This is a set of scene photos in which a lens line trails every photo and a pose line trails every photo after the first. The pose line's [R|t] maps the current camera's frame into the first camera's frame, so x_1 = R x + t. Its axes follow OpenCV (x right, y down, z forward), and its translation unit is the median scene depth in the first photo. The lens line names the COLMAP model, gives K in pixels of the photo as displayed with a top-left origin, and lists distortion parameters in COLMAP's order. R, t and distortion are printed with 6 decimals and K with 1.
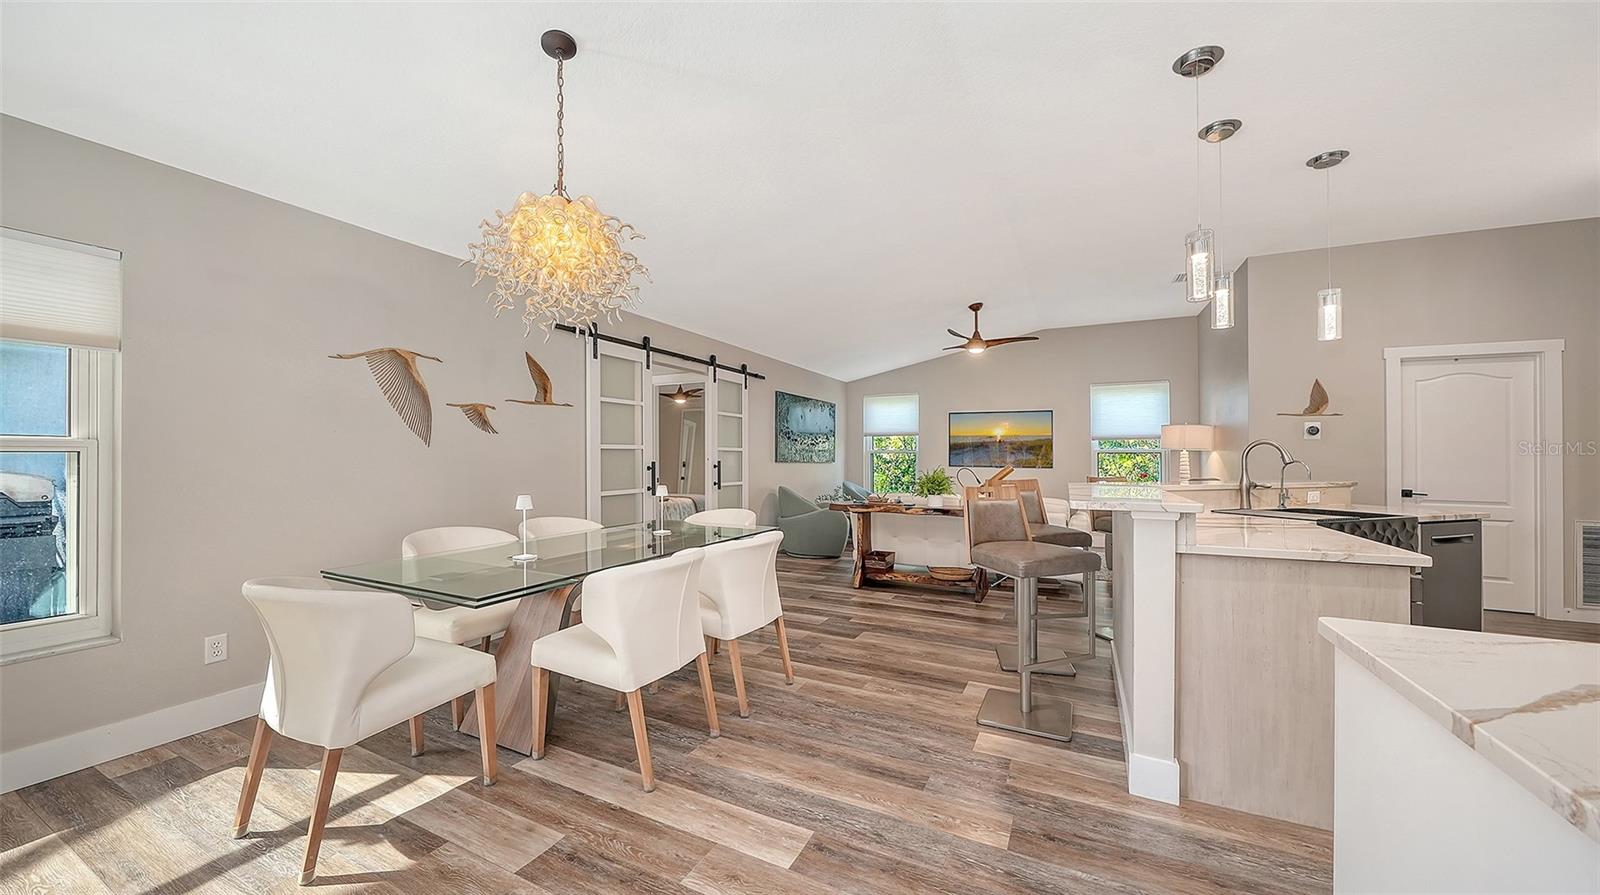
lens RADIAL K [[555.0, 0, 795.9], [0, 555.0, 448.0], [0, 0, 1]] dist [-0.004576, -0.000225]
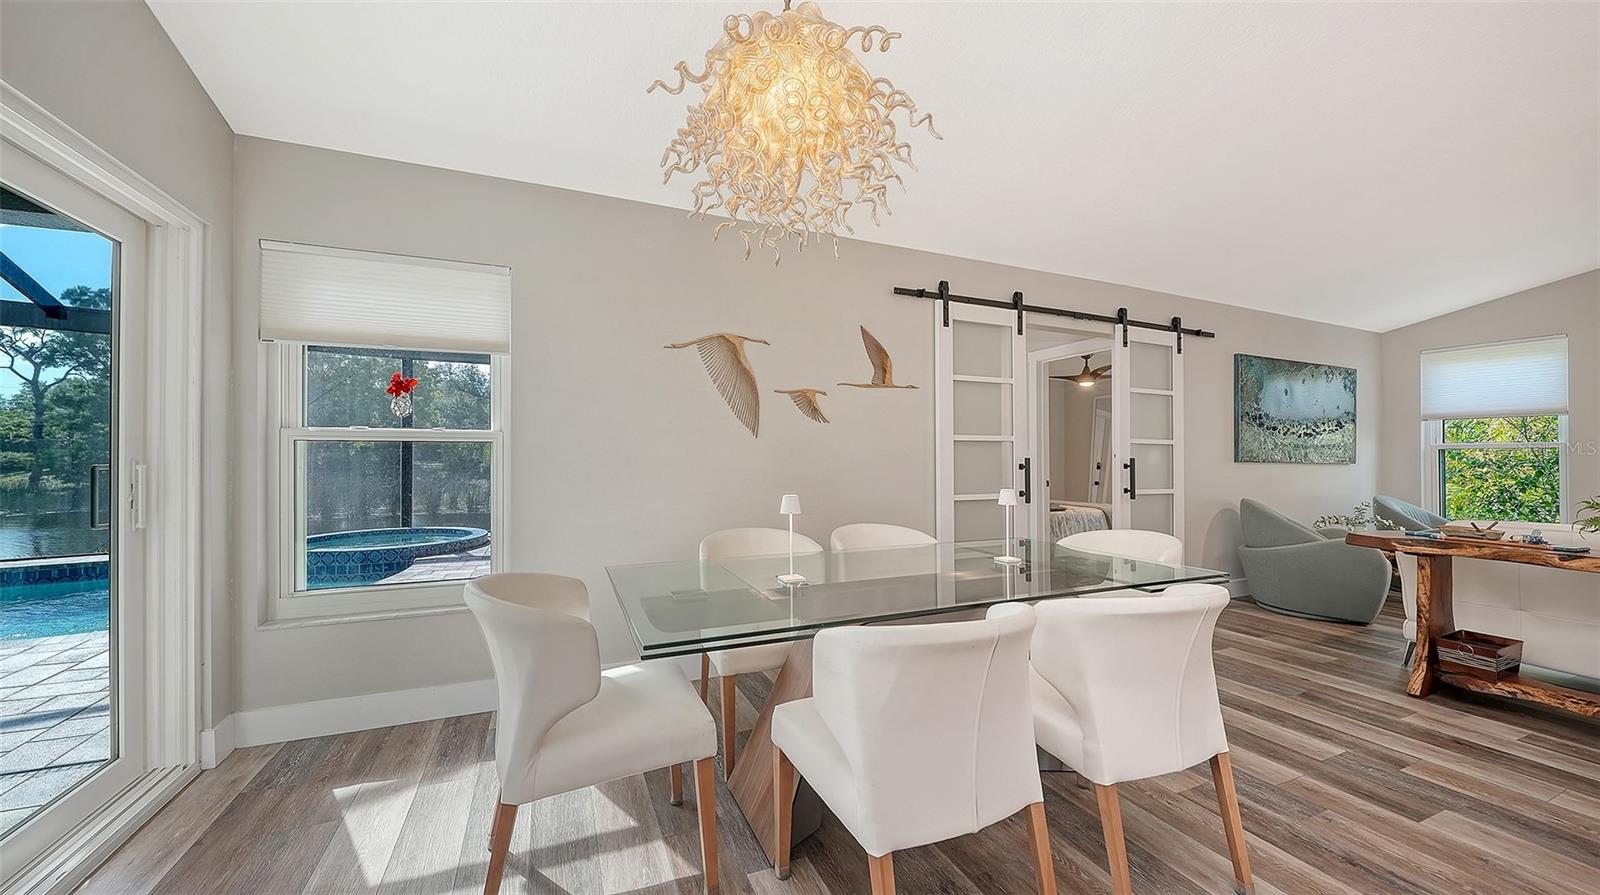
lens RADIAL K [[582.1, 0, 805.7], [0, 582.1, 453.0], [0, 0, 1]] dist [-0.008938, -0.000173]
pose [[0.773150, -0.003209, -0.634215, 0.008655], [0.006572, 0.999974, 0.002951, 0.014656], [0.634189, -0.006450, 0.773151, 0.217883]]
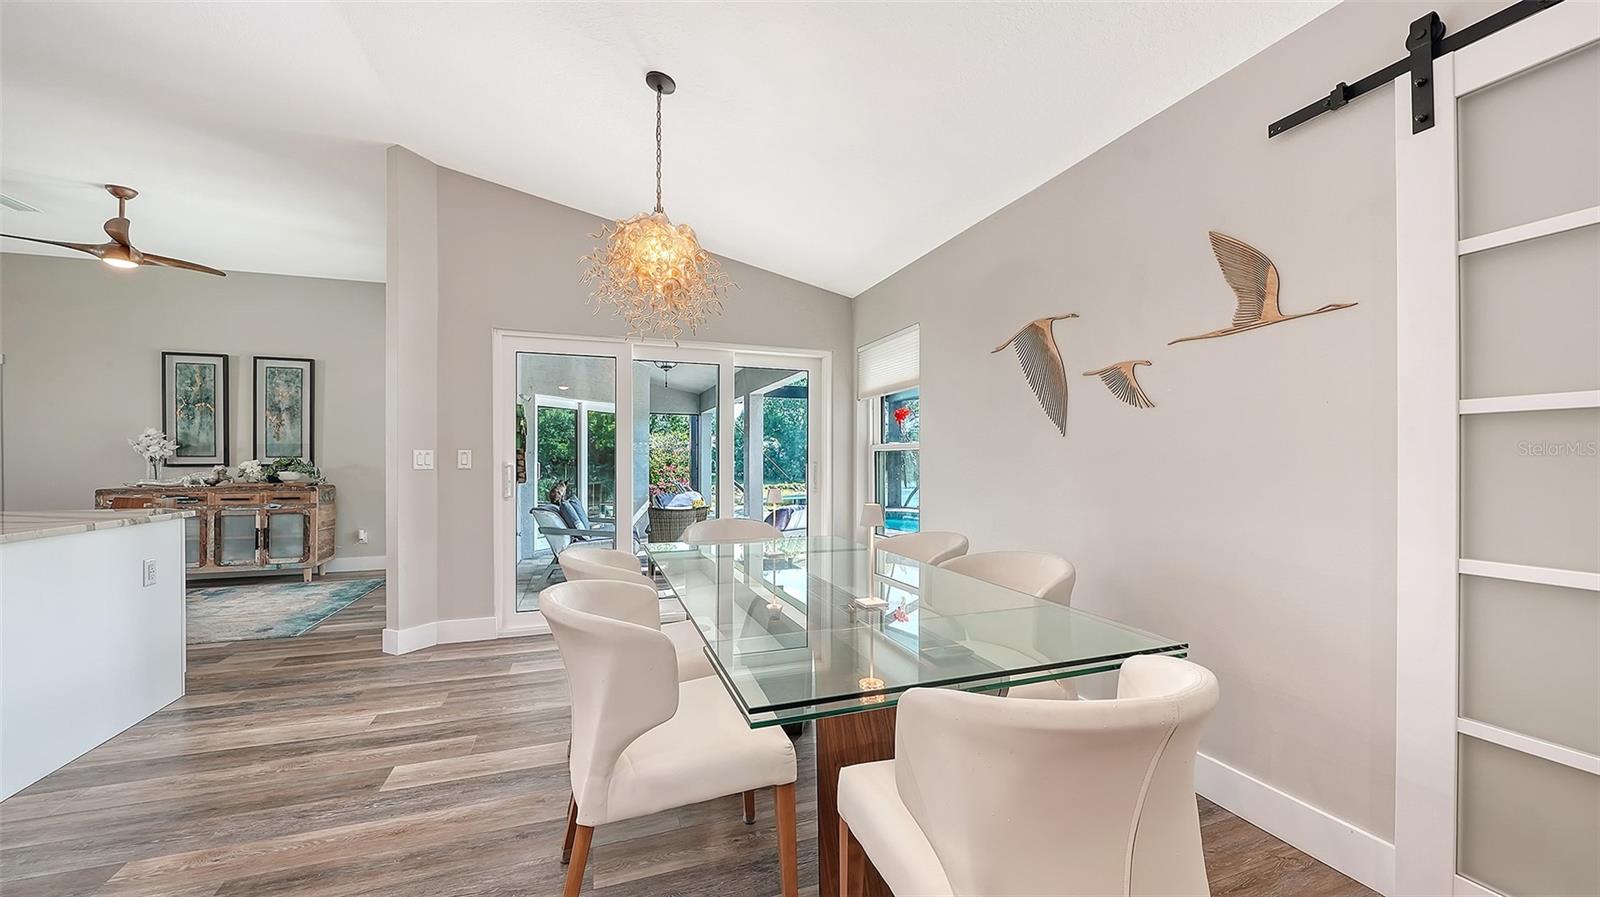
lens RADIAL K [[582.1, 0, 794.5], [0, 582.1, 462.7], [0, 0, 1]] dist [-0.008938, -0.000173]
pose [[-0.684704, 0.000884, -0.728821, 0.114511], [0.009048, 0.999933, -0.007287, 0.025277], [0.728765, -0.011584, -0.684666, 0.908635]]
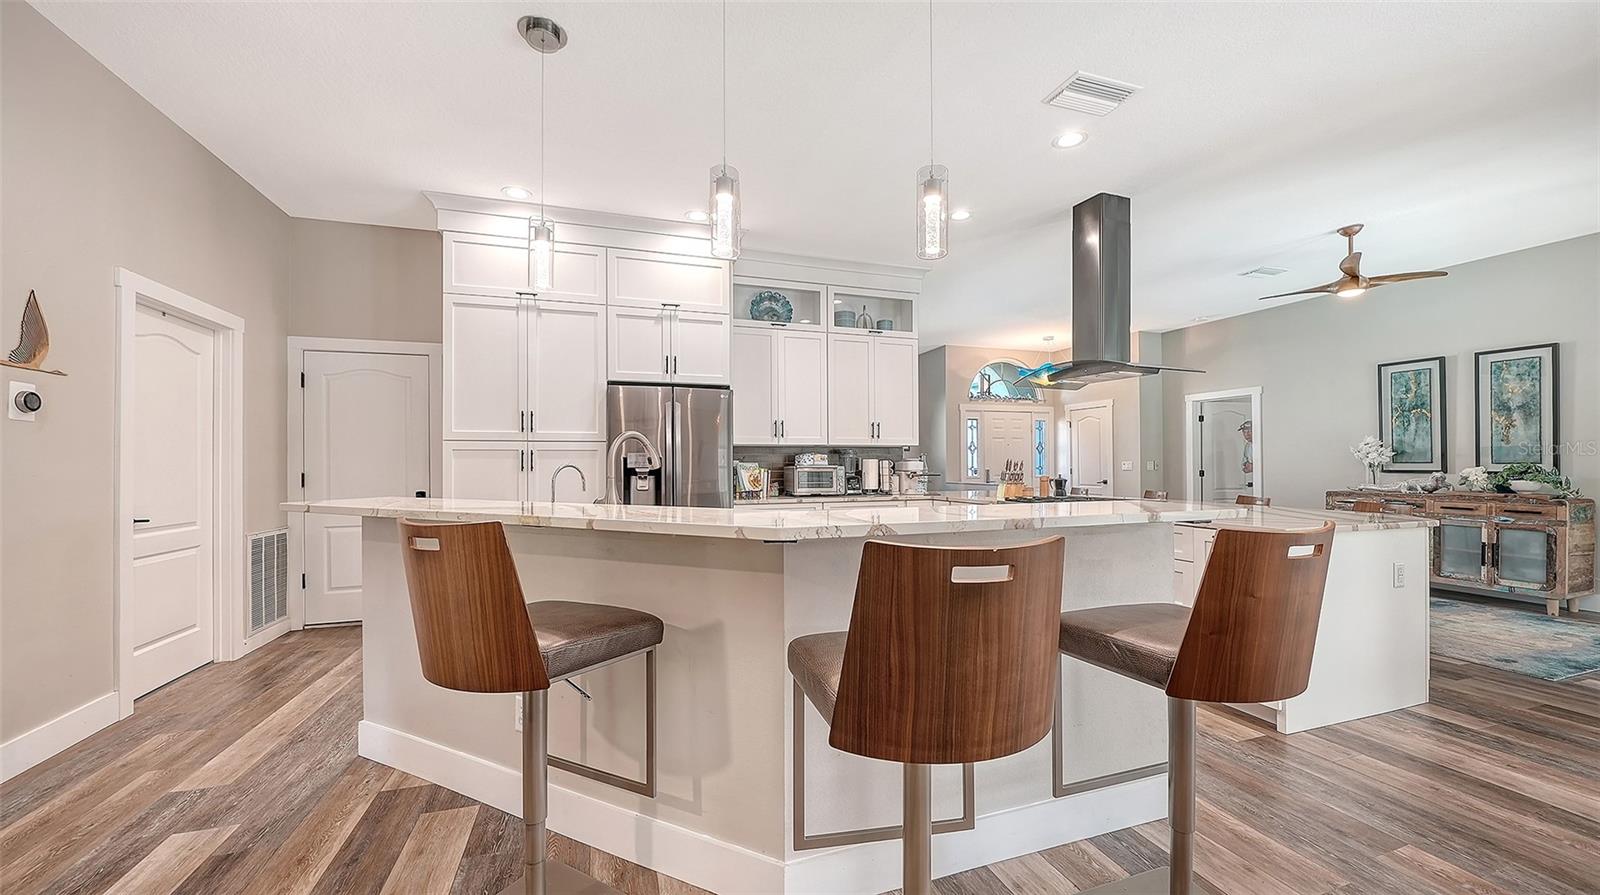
lens RADIAL K [[582.1, 0, 806.3], [0, 582.1, 458.1], [0, 0, 1]] dist [-0.008938, -0.000173]
pose [[-0.725996, 0.003362, 0.687691, 0.182821], [-0.009921, 0.999833, -0.015362, 0.014107], [-0.687627, -0.017975, -0.725841, 0.930512]]
